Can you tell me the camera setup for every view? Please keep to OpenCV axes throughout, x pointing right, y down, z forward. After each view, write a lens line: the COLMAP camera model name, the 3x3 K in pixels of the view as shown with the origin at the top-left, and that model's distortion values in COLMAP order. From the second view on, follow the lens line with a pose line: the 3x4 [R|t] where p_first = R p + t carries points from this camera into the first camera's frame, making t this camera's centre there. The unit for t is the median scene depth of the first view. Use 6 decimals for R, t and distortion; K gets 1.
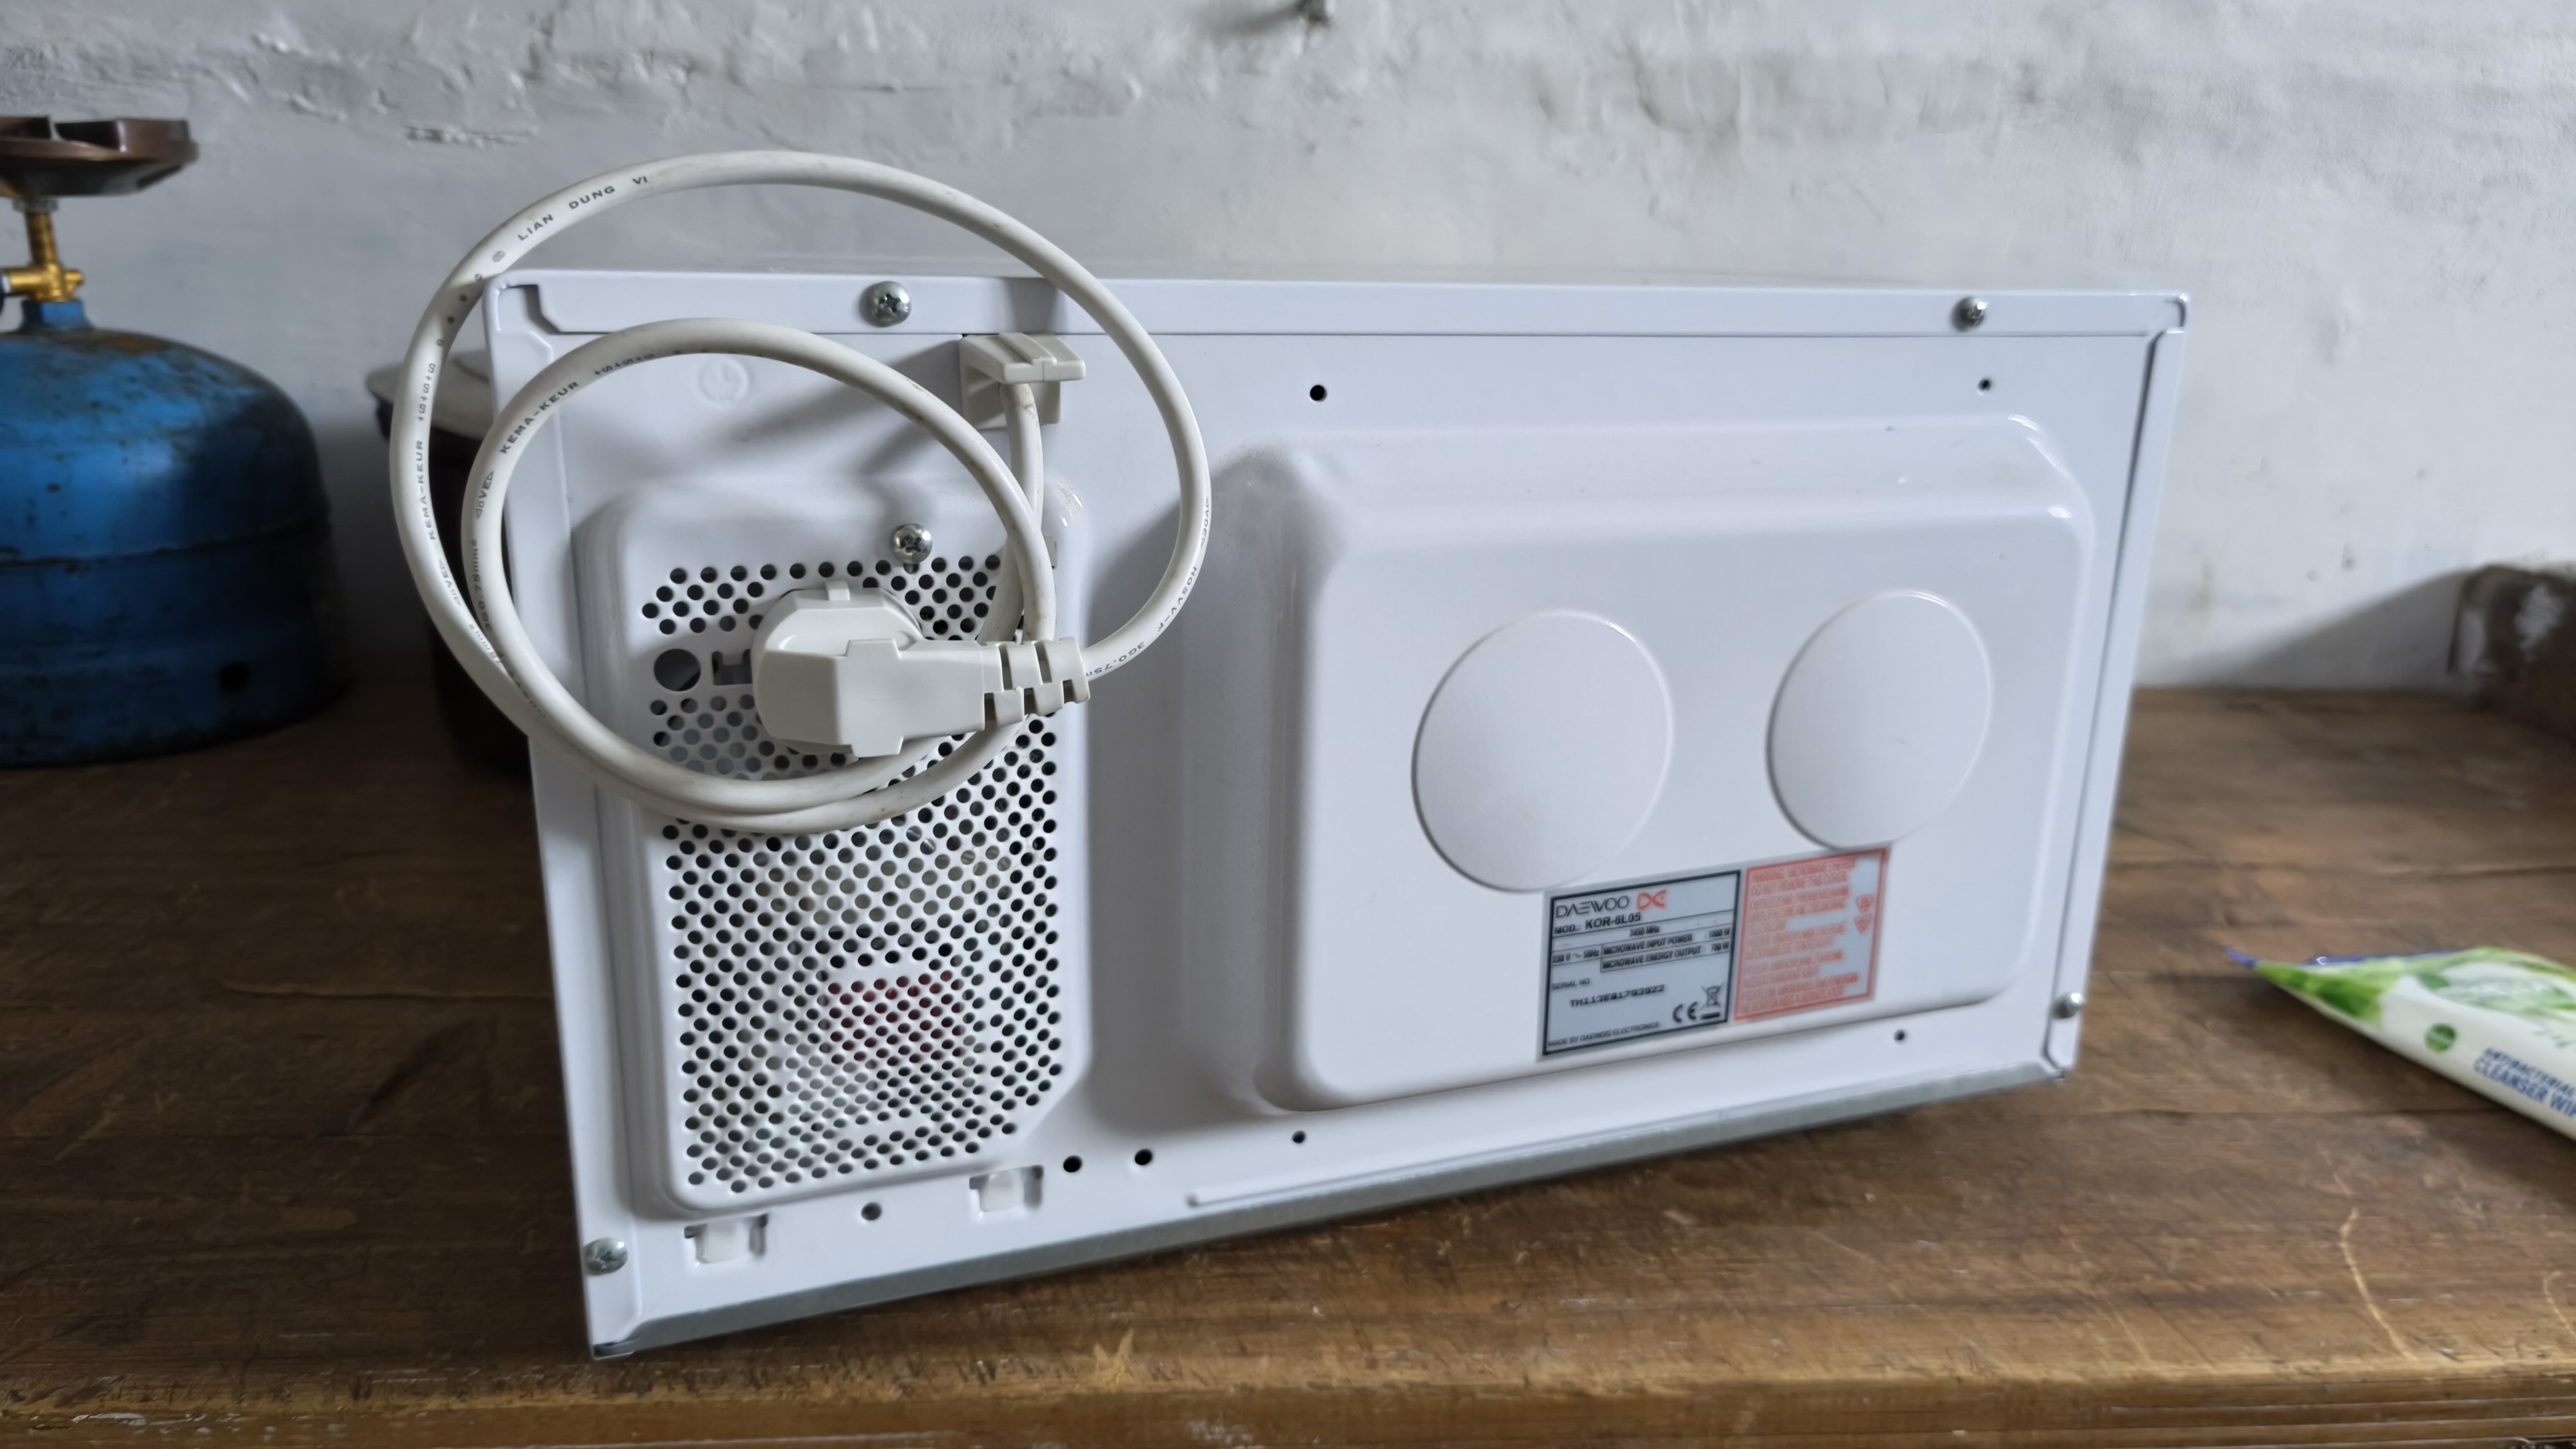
lens RADIAL K [[1710.7, 0, 1304.4], [0, 1710.7, 727.4], [0, 0, 1]] dist [0.046823, -0.049953]
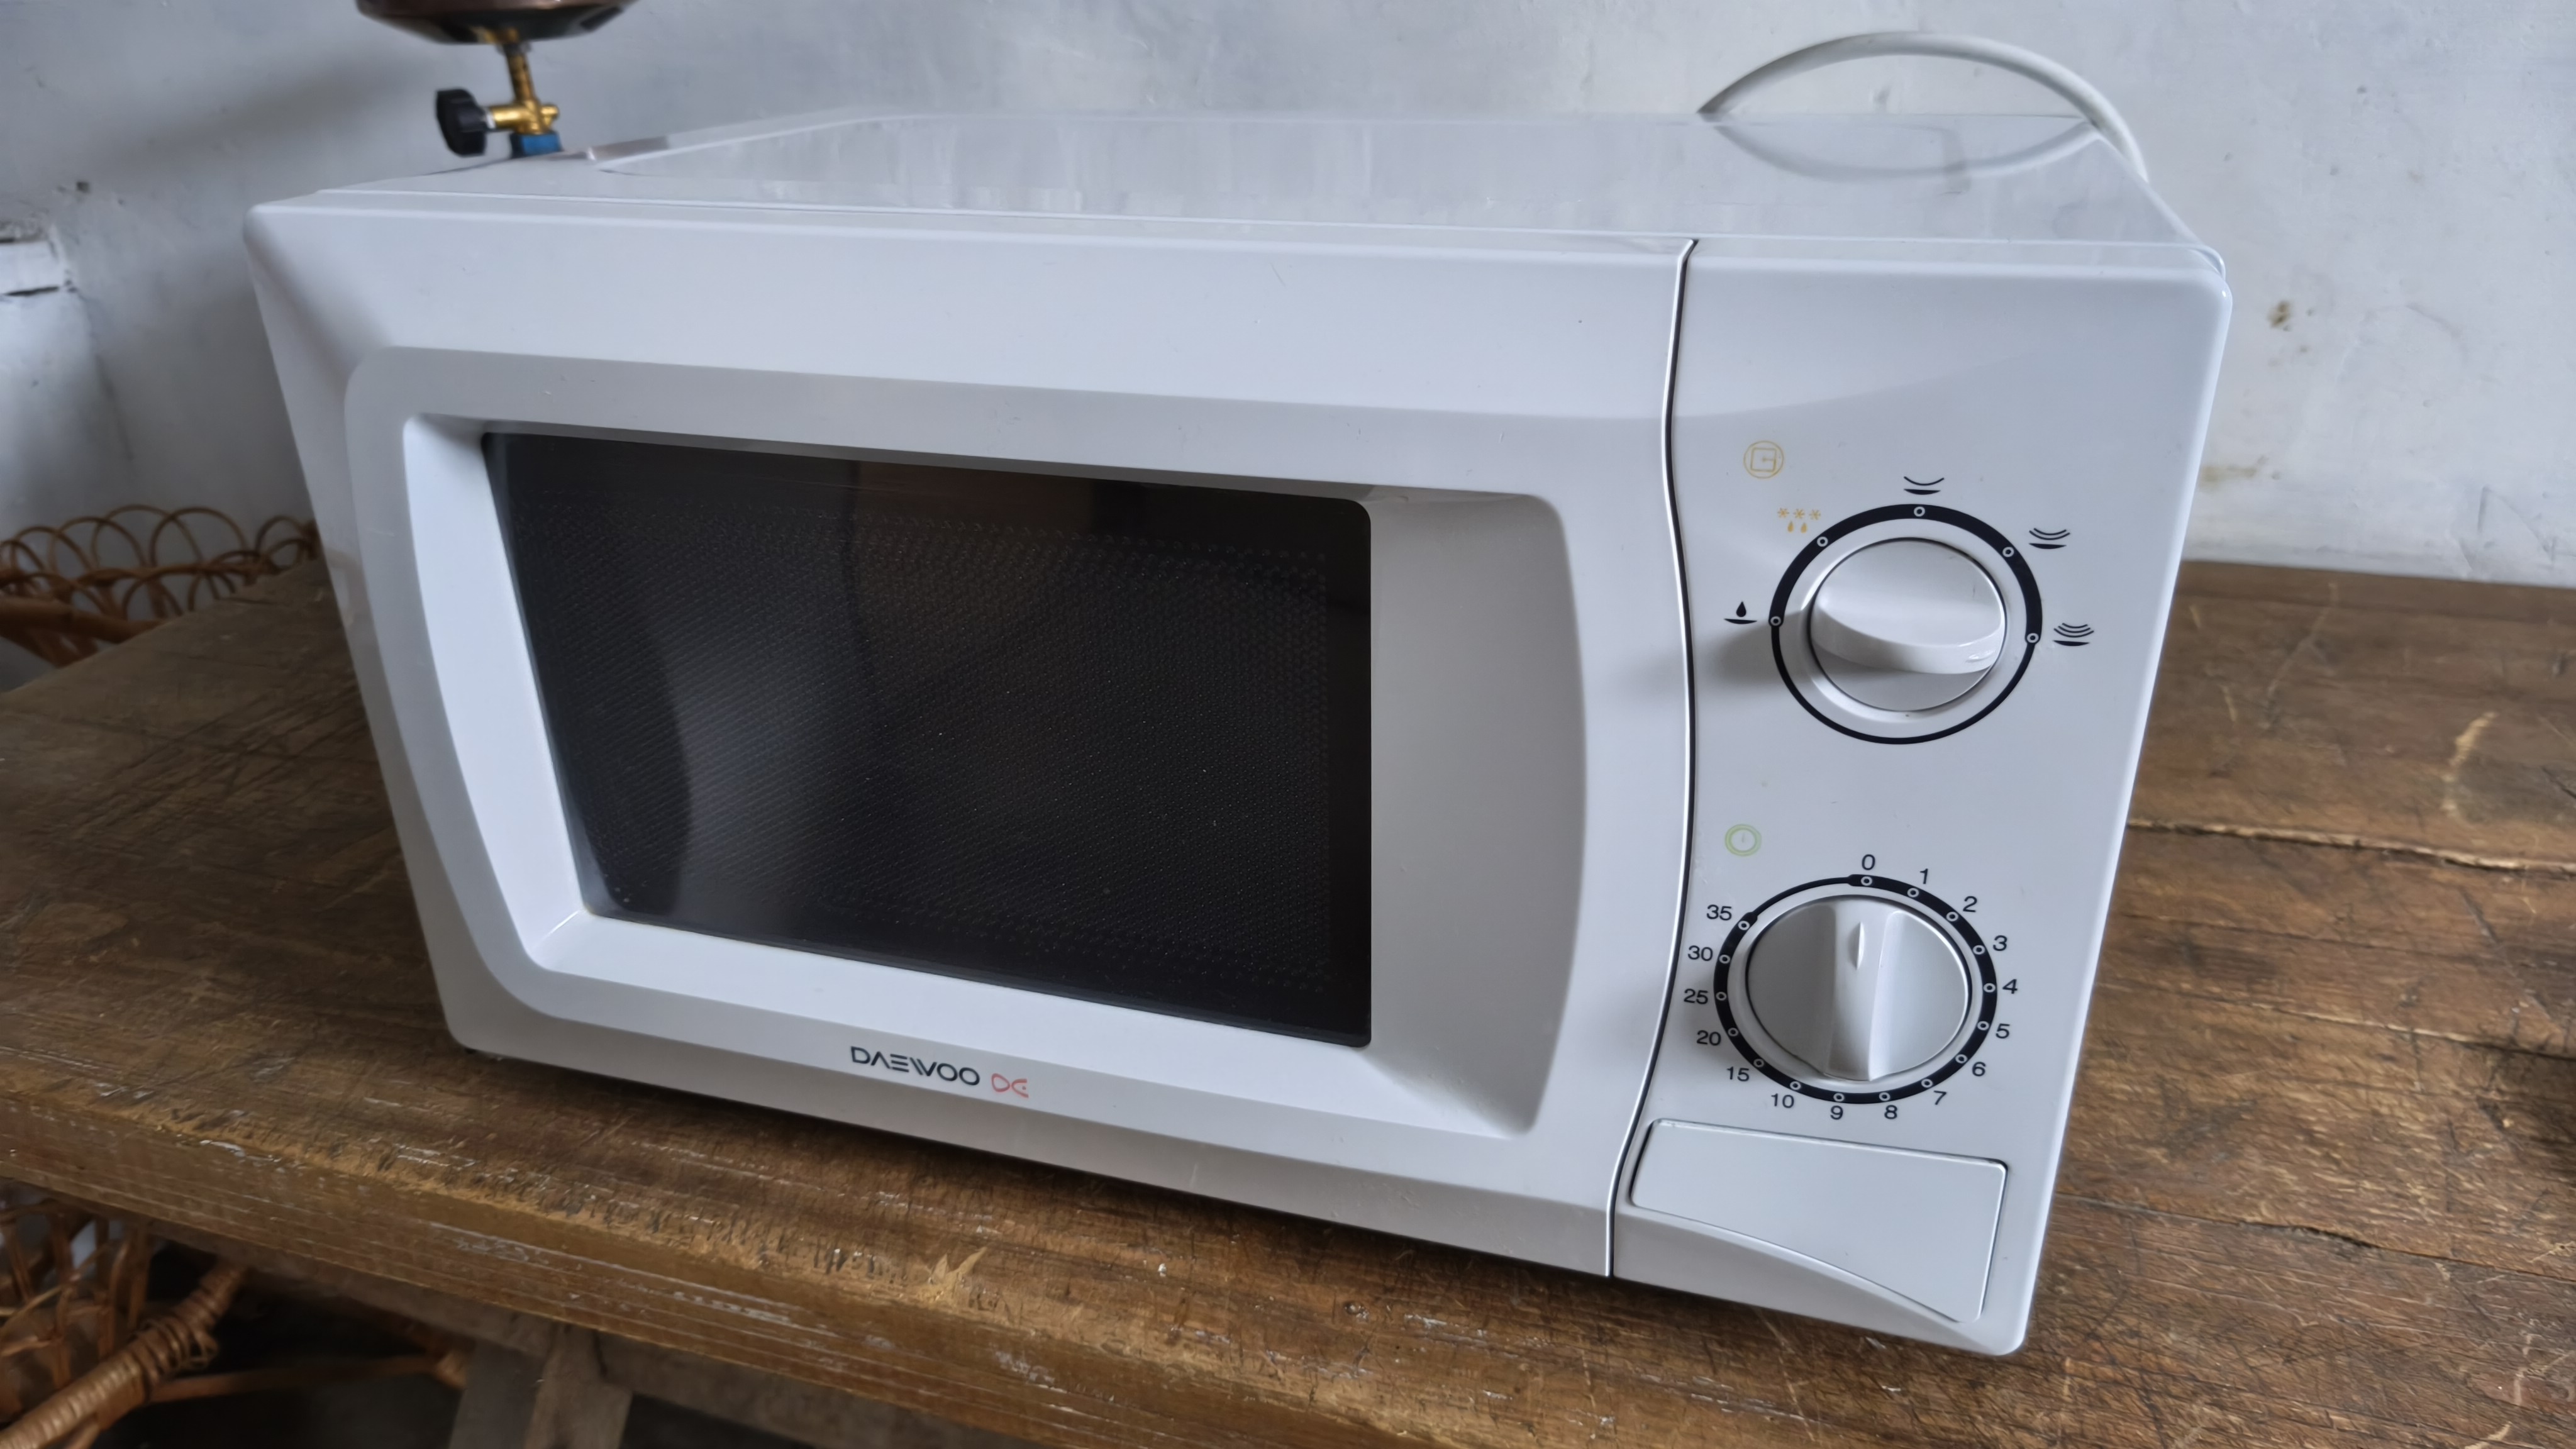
lens RADIAL K [[1710.7, 0, 1297.8], [0, 1710.7, 728.4], [0, 0, 1]] dist [0.046823, -0.049953]
pose [[0.924701, 0.113468, -0.363390, 0.356602], [-0.058949, 0.985713, 0.157784, -0.113007], [0.376101, -0.124482, 0.918179, 0.140497]]
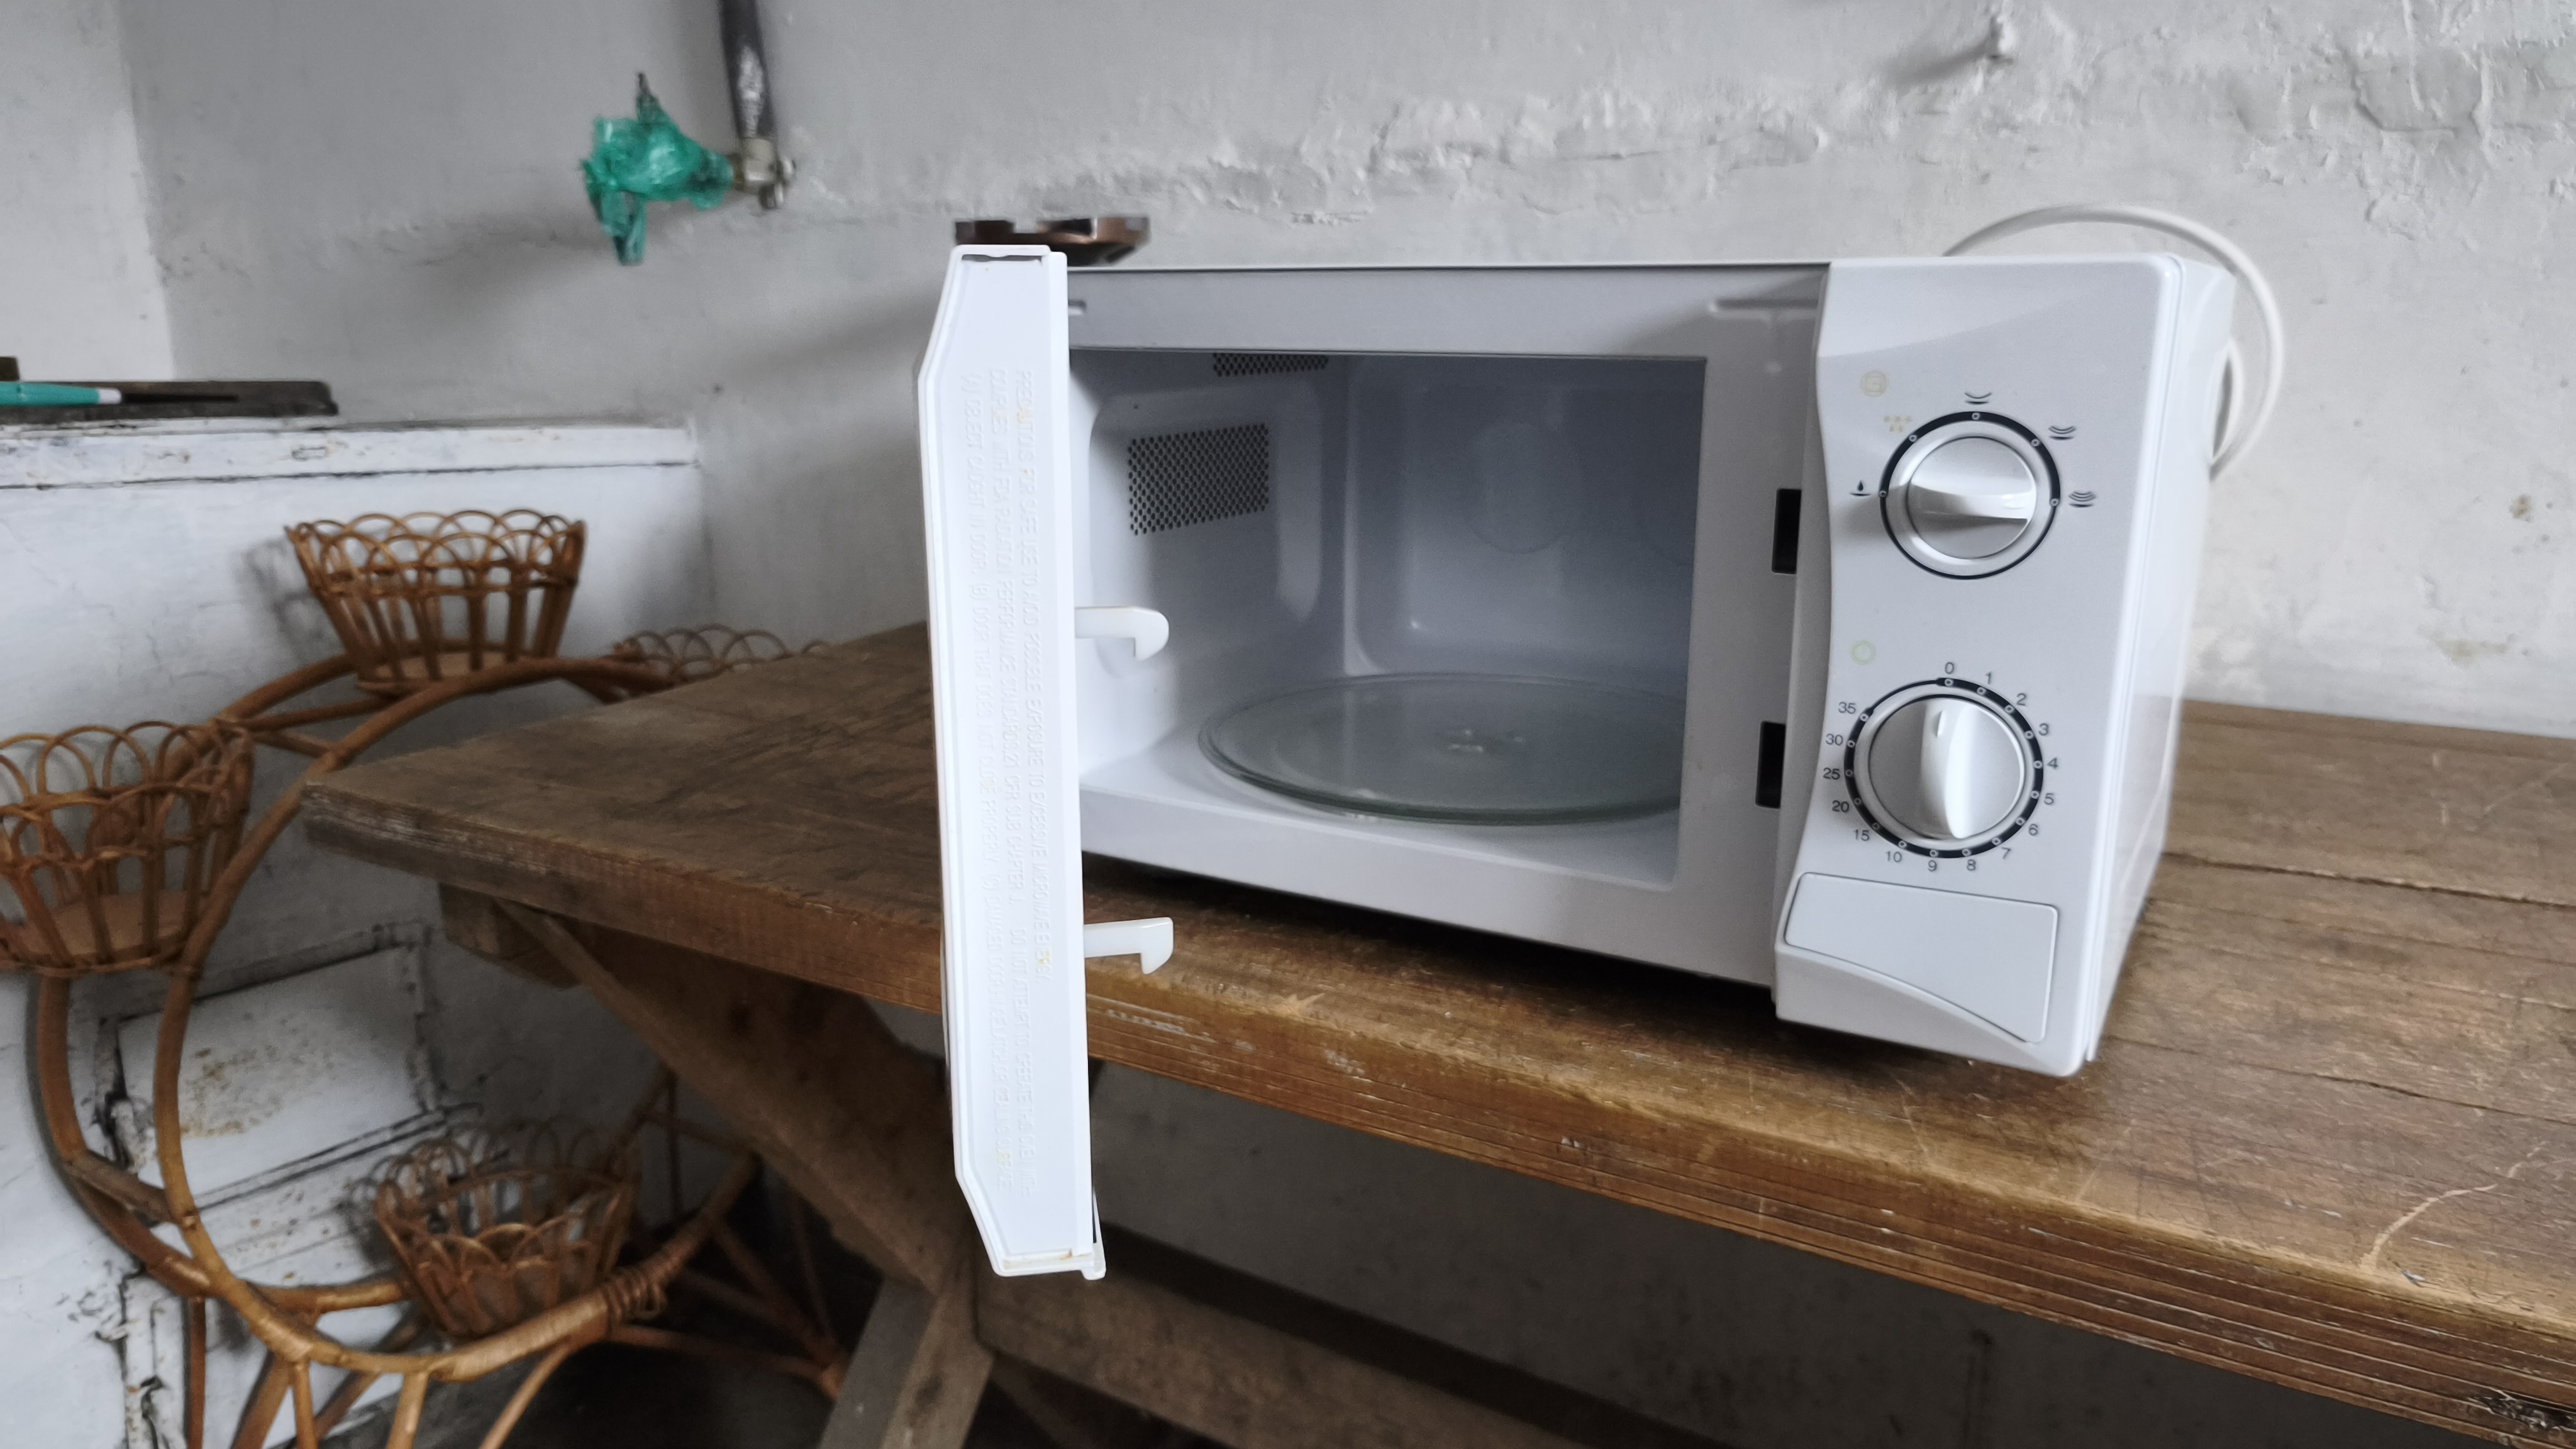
lens RADIAL K [[1710.7, 0, 1309.6], [0, 1710.7, 729.5], [0, 0, 1]] dist [0.046823, -0.049953]
pose [[0.821860, 0.108163, -0.559327, 0.578283], [-0.131560, 0.991307, -0.001612, 0.116153], [0.554290, 0.074910, 0.828946, -0.184302]]
